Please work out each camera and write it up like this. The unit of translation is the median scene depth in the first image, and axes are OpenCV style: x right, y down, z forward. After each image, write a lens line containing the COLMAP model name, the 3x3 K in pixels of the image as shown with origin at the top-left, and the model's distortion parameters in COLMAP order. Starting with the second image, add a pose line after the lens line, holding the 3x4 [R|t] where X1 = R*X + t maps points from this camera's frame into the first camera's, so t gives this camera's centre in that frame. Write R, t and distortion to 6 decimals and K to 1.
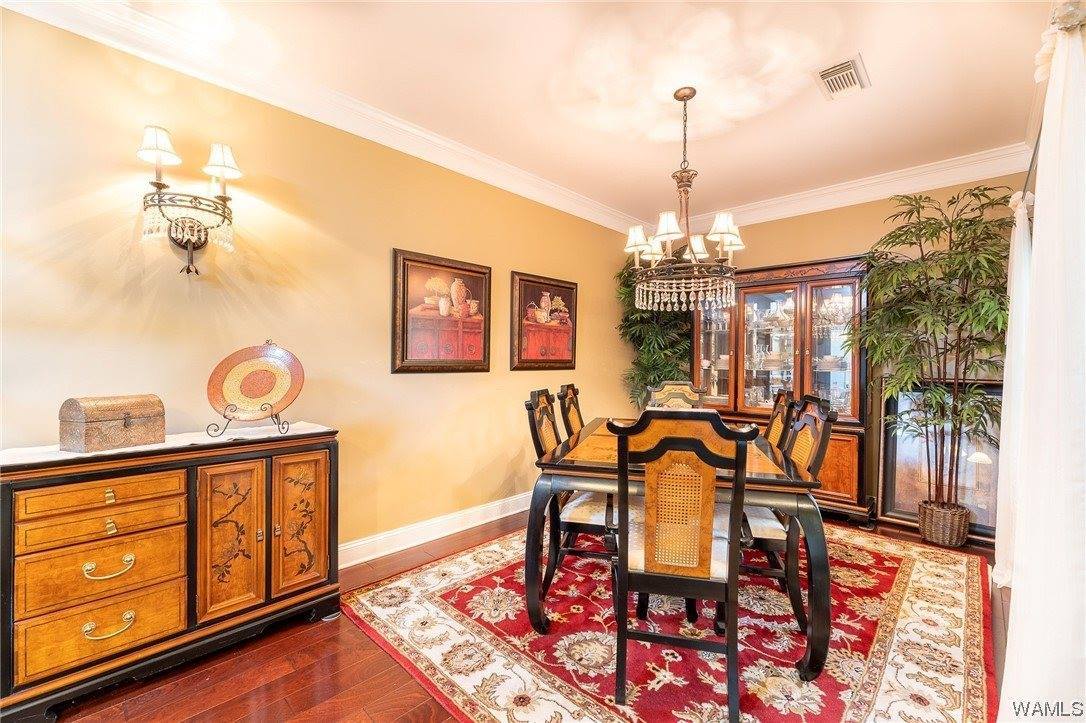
lens RADIAL K [[445.9, 0, 545.4], [0, 445.9, 365.1], [0, 0, 1]] dist [0.000890, 0.000033]
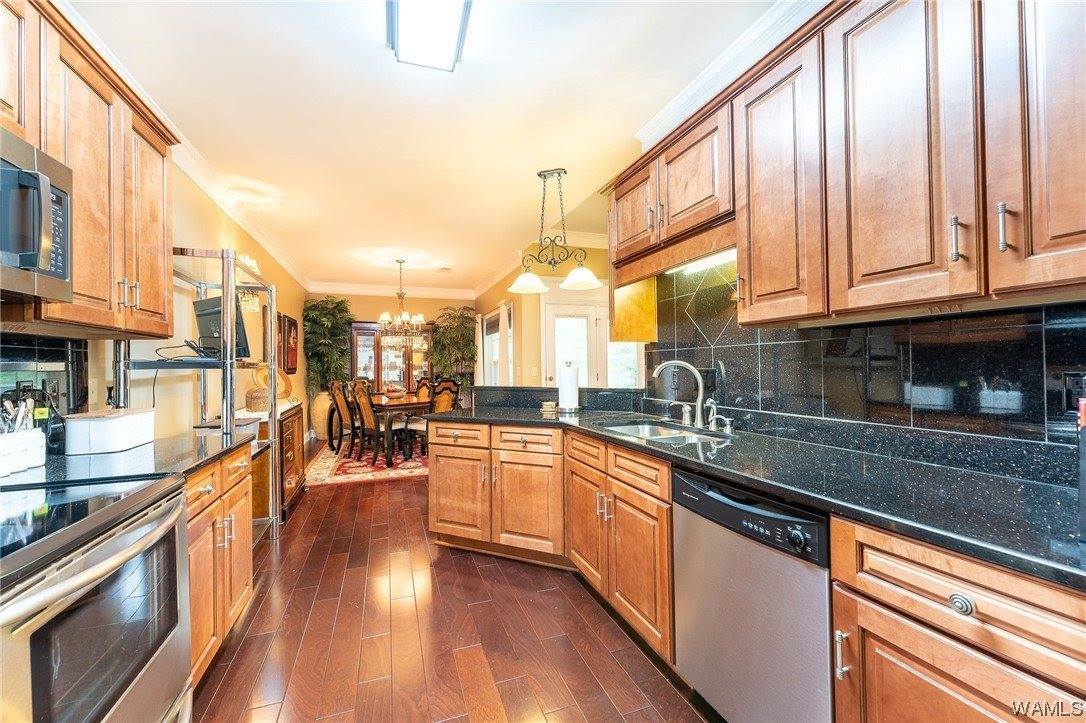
lens RADIAL K [[445.9, 0, 539.1], [0, 445.9, 360.1], [0, 0, 1]] dist [0.000890, 0.000033]
pose [[0.442851, -0.000250, 0.896595, -1.303598], [0.022417, 0.999690, -0.010794, -0.002837], [-0.896315, 0.024879, 0.442719, -0.654412]]
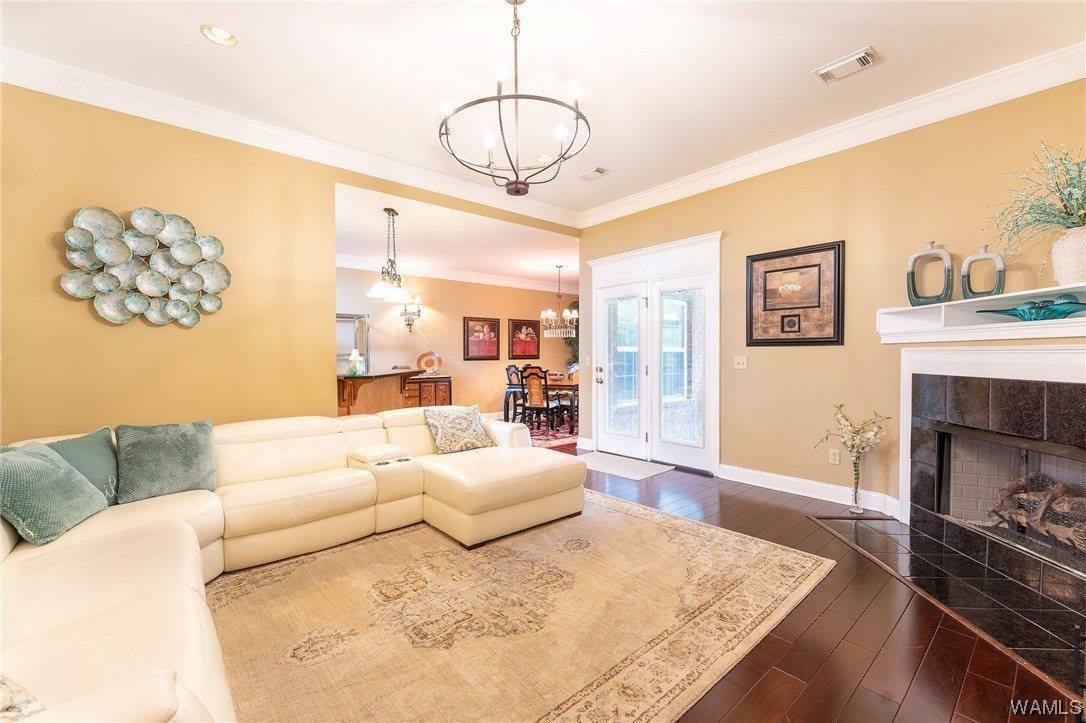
lens RADIAL K [[465.6, 0, 544.0], [0, 465.6, 360.3], [0, 0, 1]] dist [0.002499, 0.000241]
pose [[0.995302, -0.010735, -0.096225, 0.411180], [0.010926, 0.999939, 0.001465, 0.016346], [0.096204, -0.002510, 0.995359, -1.737571]]
